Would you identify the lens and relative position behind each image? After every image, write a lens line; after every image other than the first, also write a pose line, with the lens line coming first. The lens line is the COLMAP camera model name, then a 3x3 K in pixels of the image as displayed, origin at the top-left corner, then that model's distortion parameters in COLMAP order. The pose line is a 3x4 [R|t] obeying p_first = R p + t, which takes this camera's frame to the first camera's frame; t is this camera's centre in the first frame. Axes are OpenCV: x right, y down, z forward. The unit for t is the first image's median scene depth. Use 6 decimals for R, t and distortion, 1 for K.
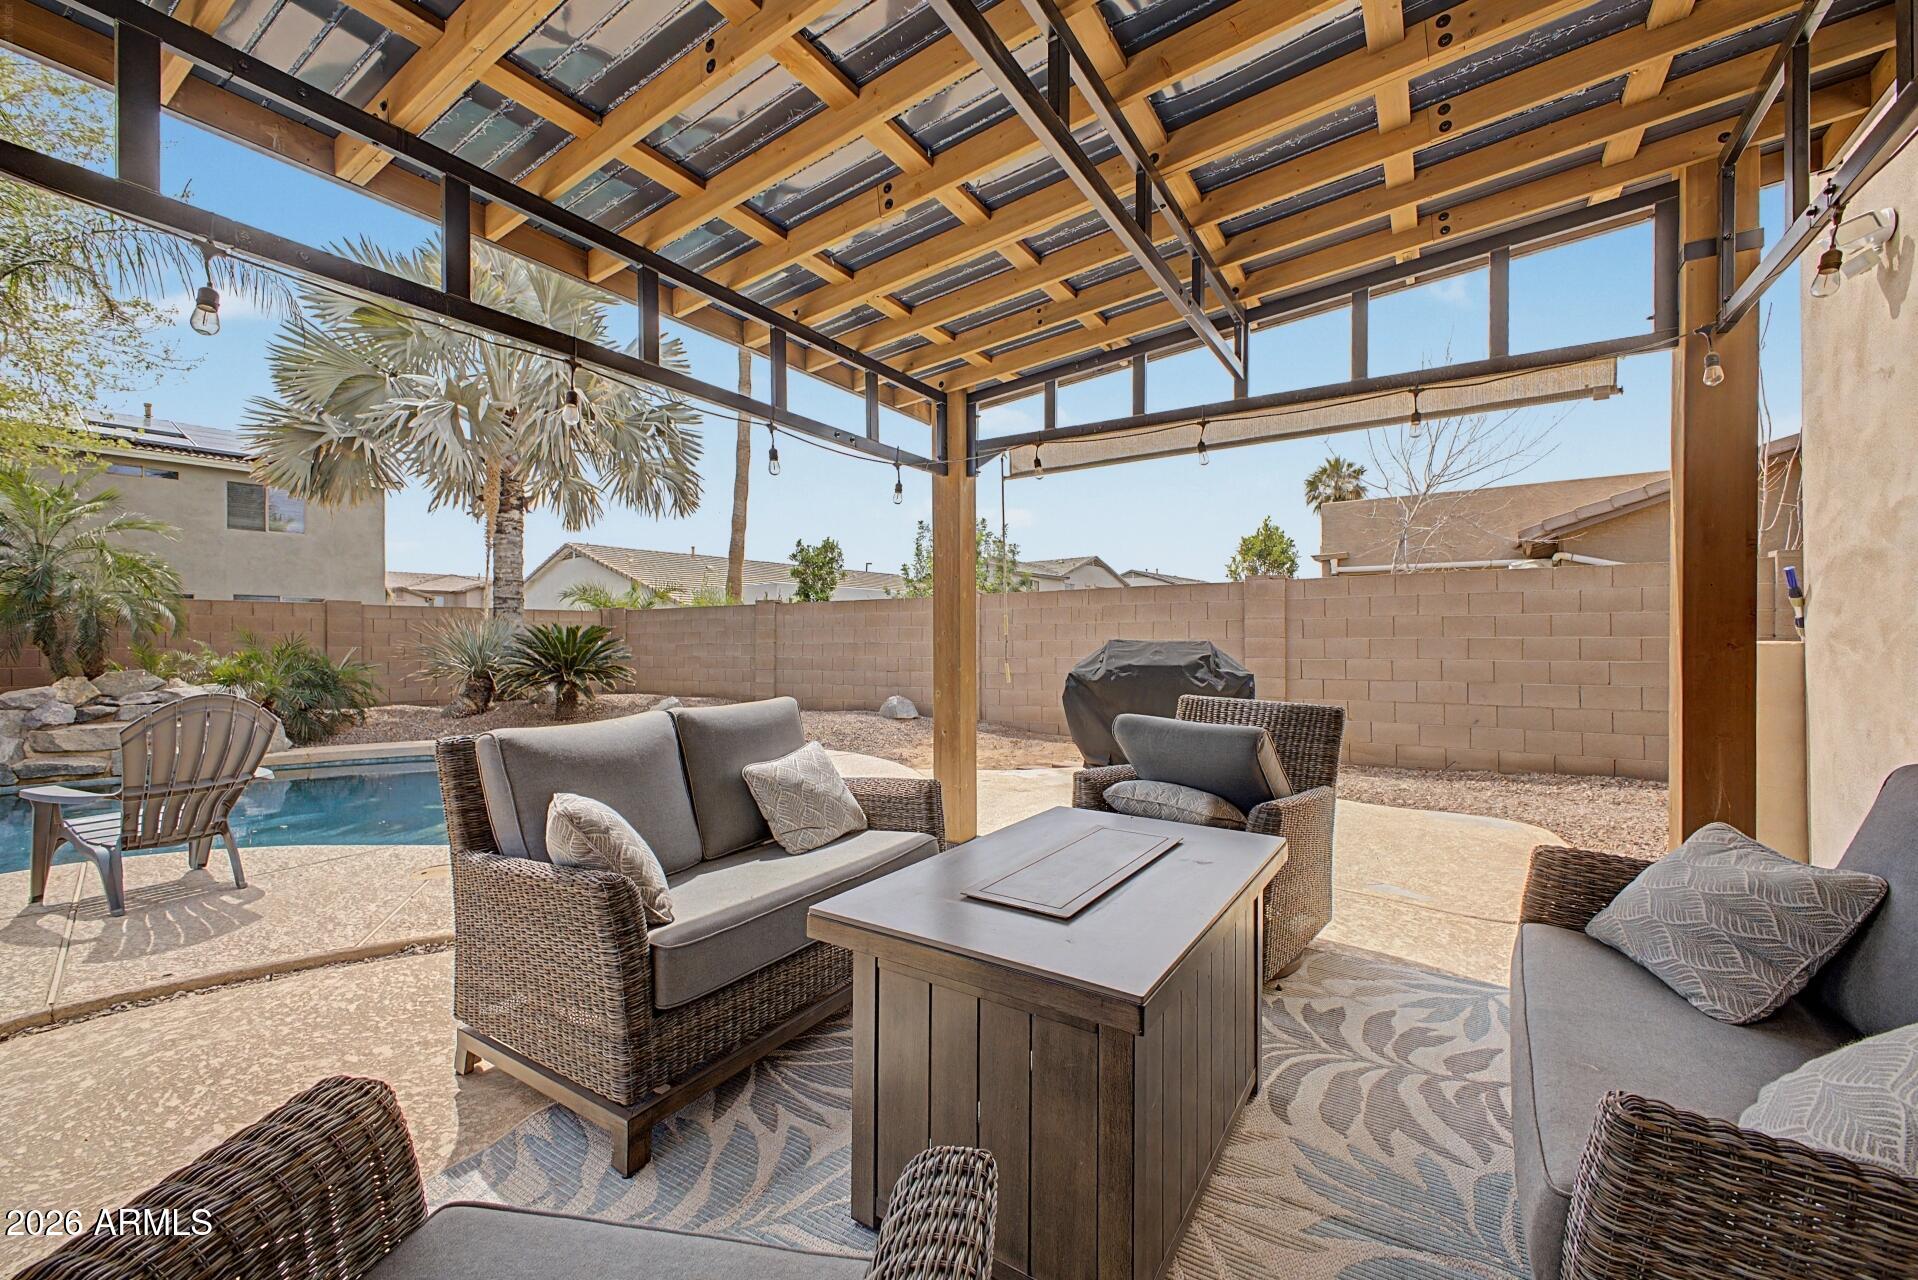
lens RADIAL K [[760.6, 0, 959.0], [0, 760.6, 640.0], [0, 0, 1]] dist [0.001150, 0.000125]
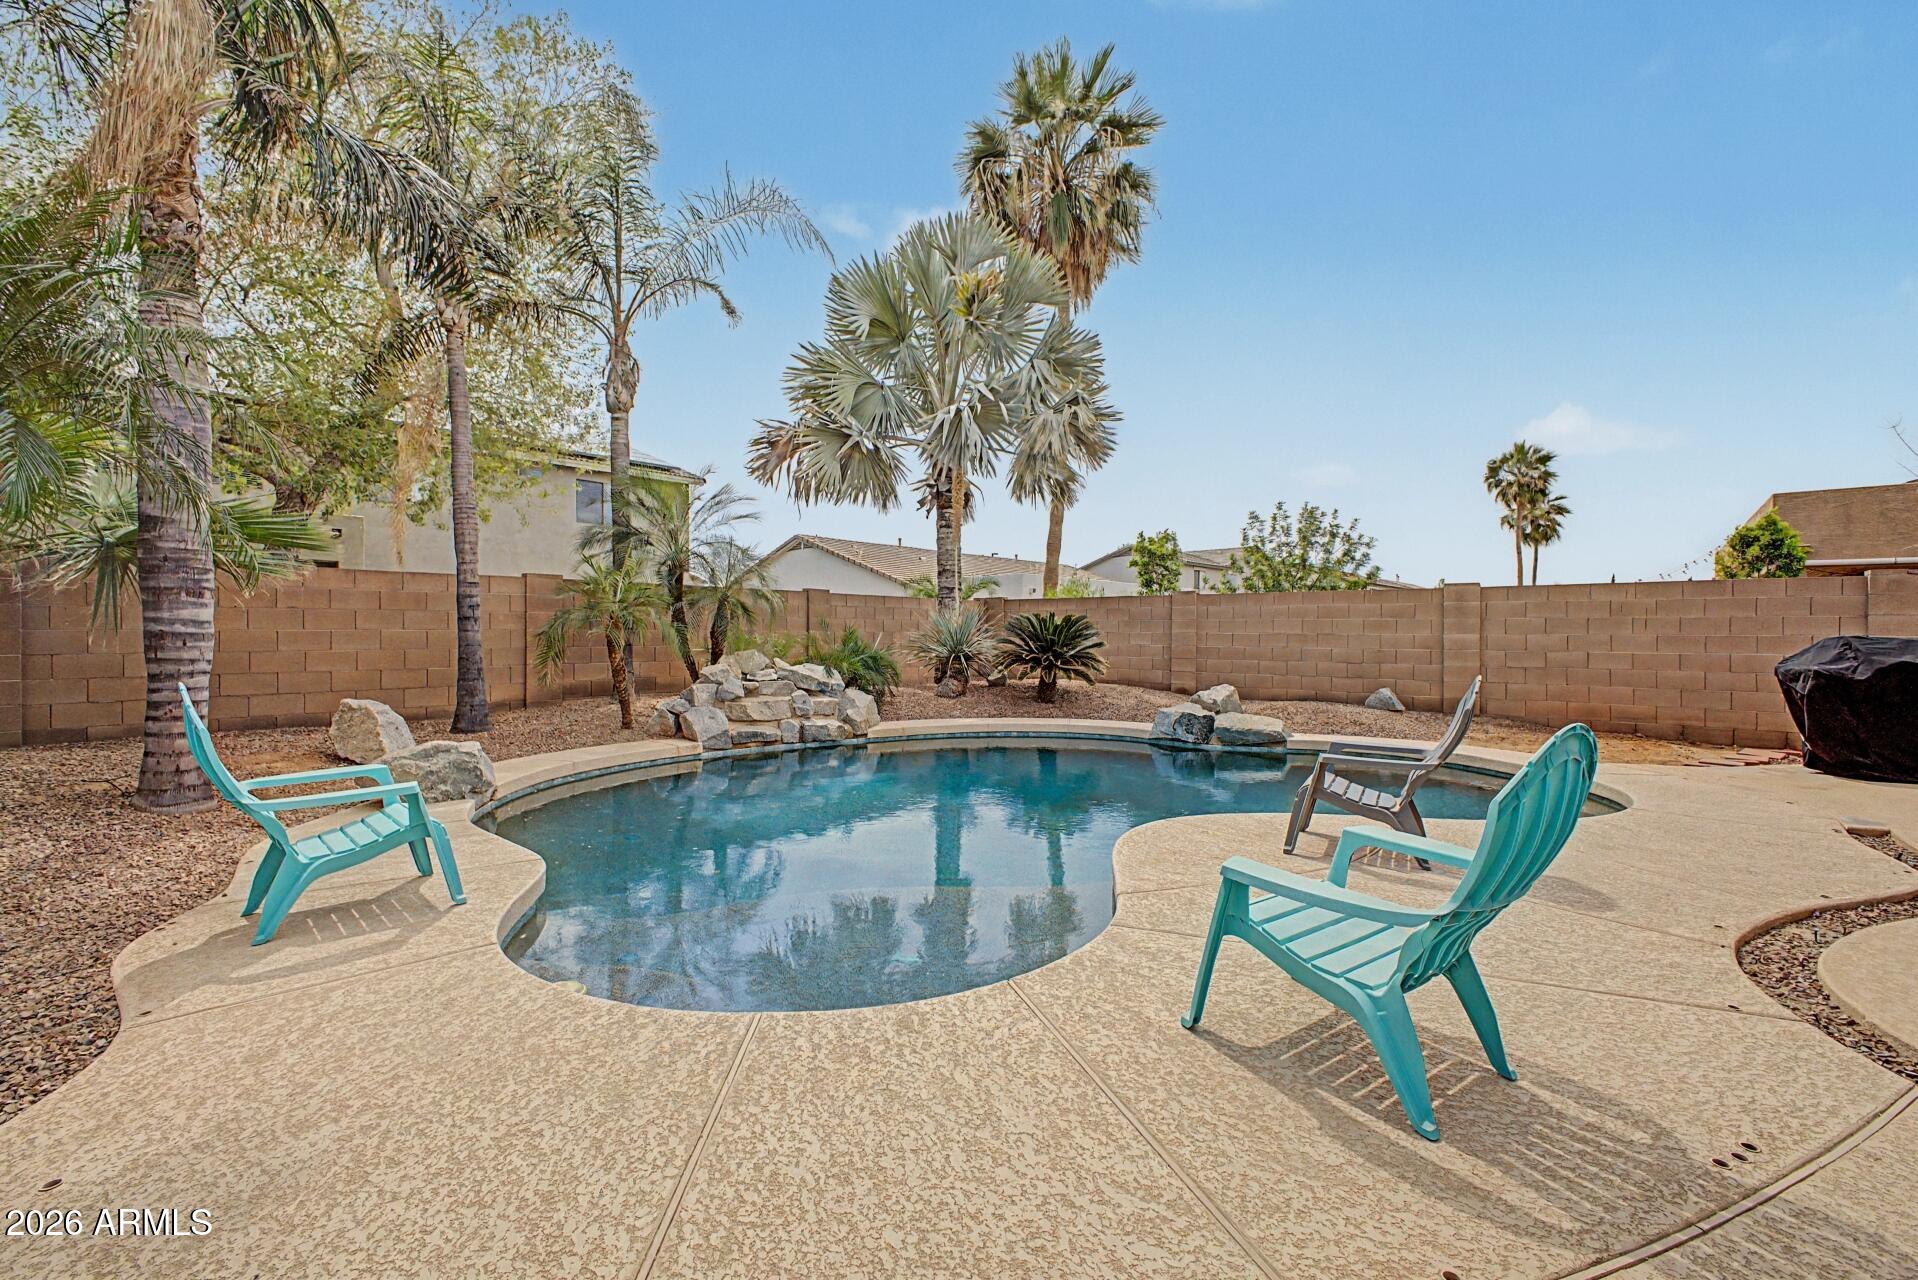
lens RADIAL K [[760.6, 0, 959.0], [0, 760.6, 640.0], [0, 0, 1]] dist [0.001150, 0.000125]
pose [[0.997155, 0.008407, -0.074913, -0.550130], [-0.007285, 0.999857, 0.015233, -0.001341], [0.075031, -0.014644, 0.997074, -0.053547]]
